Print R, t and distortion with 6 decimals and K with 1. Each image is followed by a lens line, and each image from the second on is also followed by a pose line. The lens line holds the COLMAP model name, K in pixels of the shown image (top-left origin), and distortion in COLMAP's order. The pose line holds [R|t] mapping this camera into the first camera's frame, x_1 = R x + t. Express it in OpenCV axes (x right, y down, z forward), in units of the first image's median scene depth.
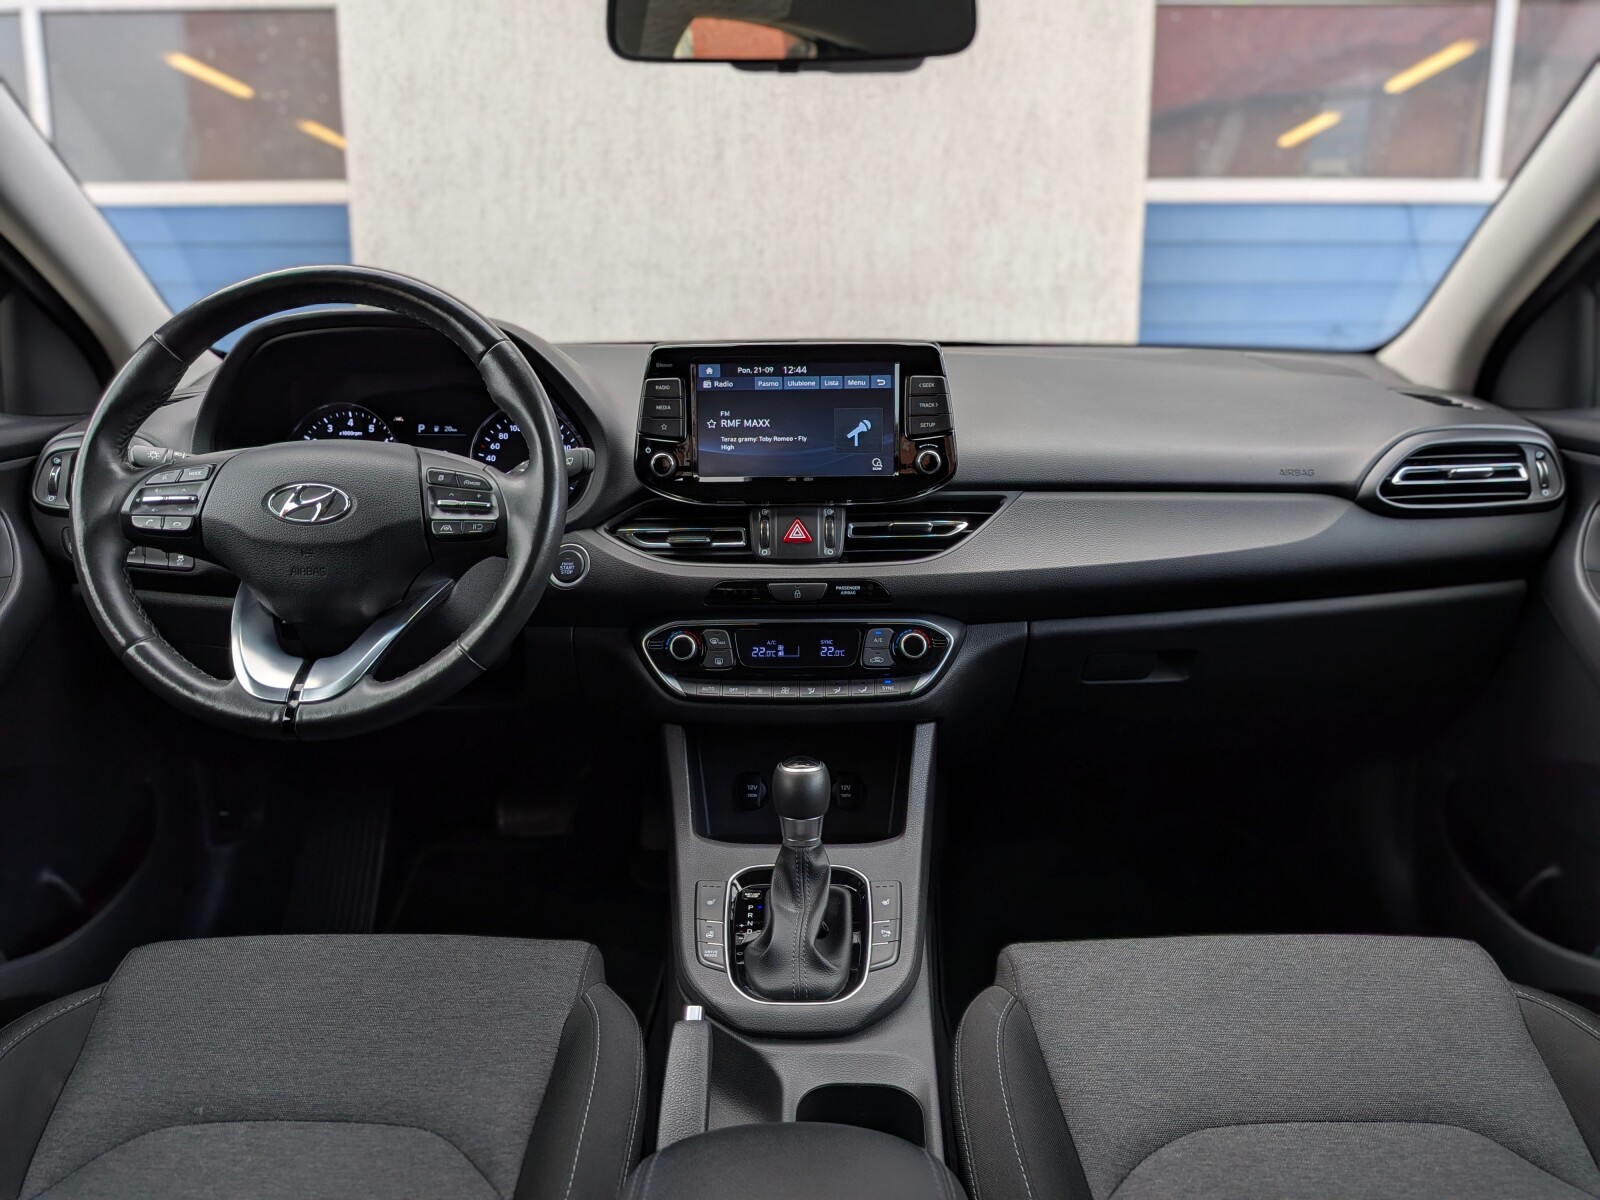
lens RADIAL K [[1149.6, 0, 801.6], [0, 1149.6, 590.4], [0, 0, 1]] dist [0.074333, -0.139582]
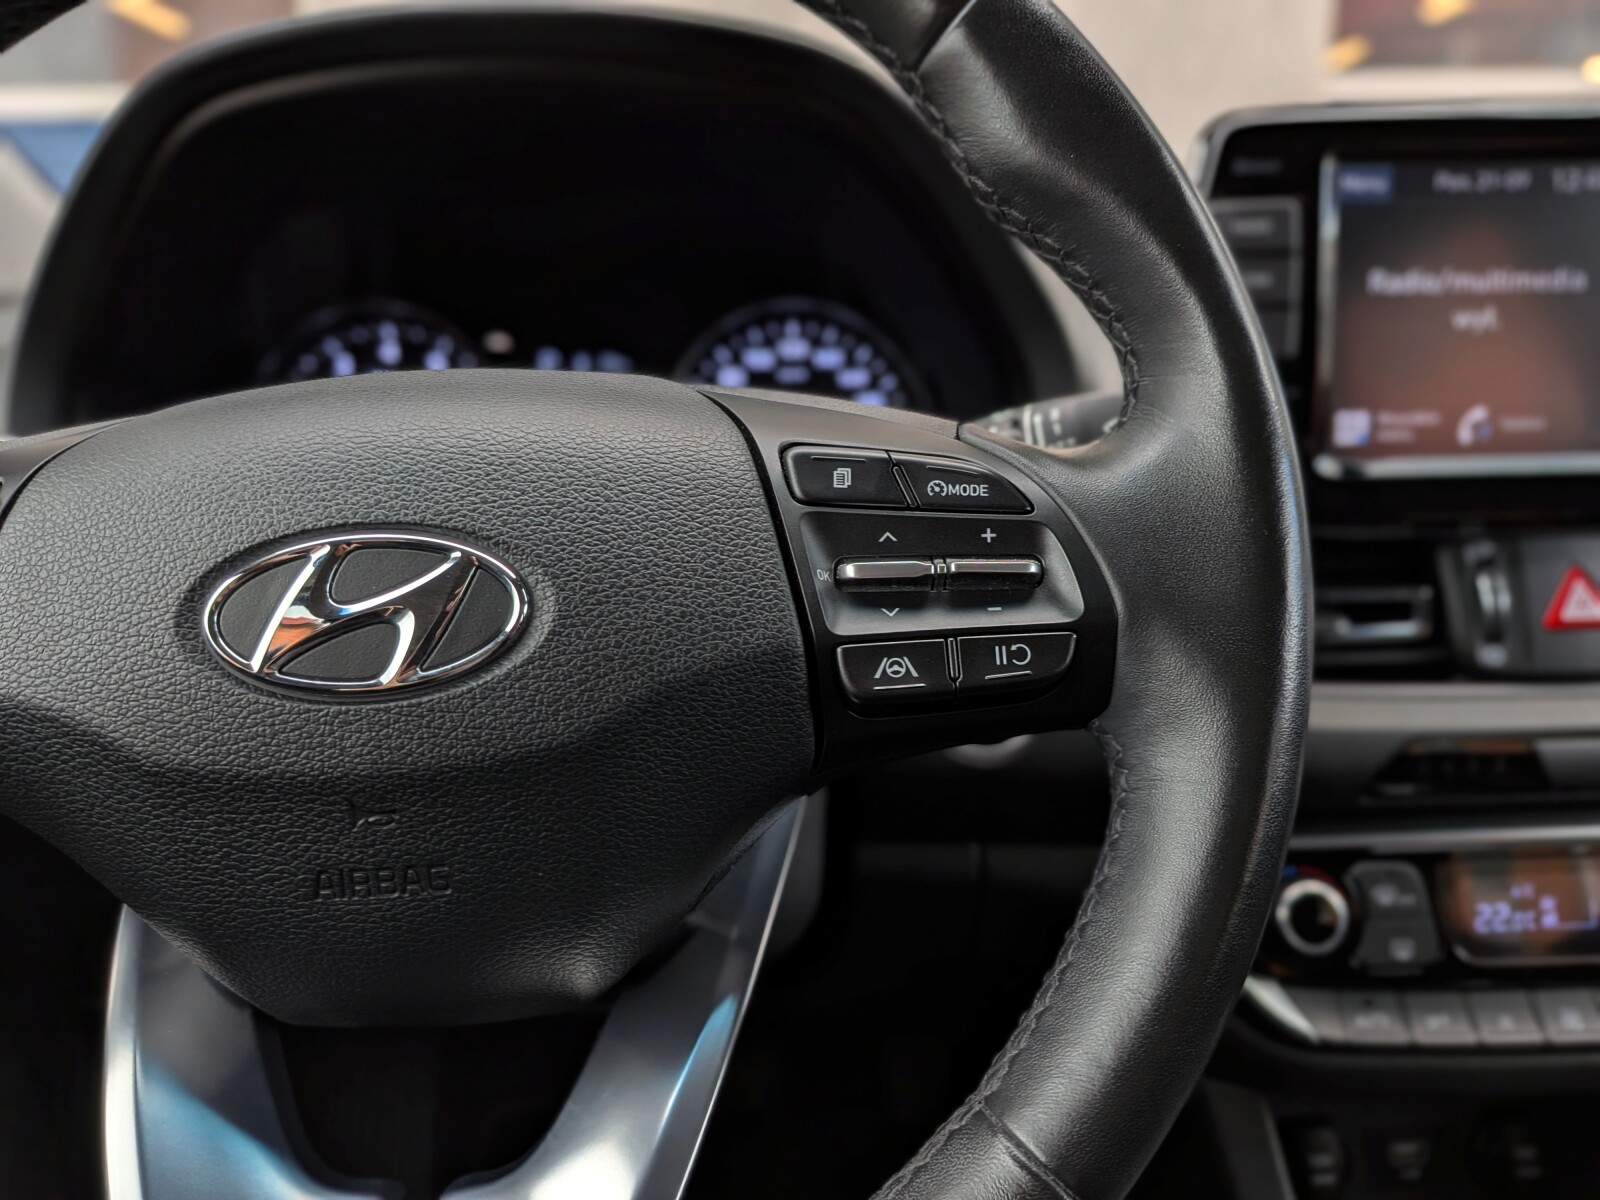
lens RADIAL K [[1260.7, 0, 765.9], [0, 1260.7, 732.4], [0, 0, 1]] dist [-0.032691, -0.004732]
pose [[0.997047, -0.069051, 0.033610, -0.290469], [0.066510, 0.995212, 0.071615, -0.051799], [-0.038394, -0.069168, 0.996866, 0.601522]]
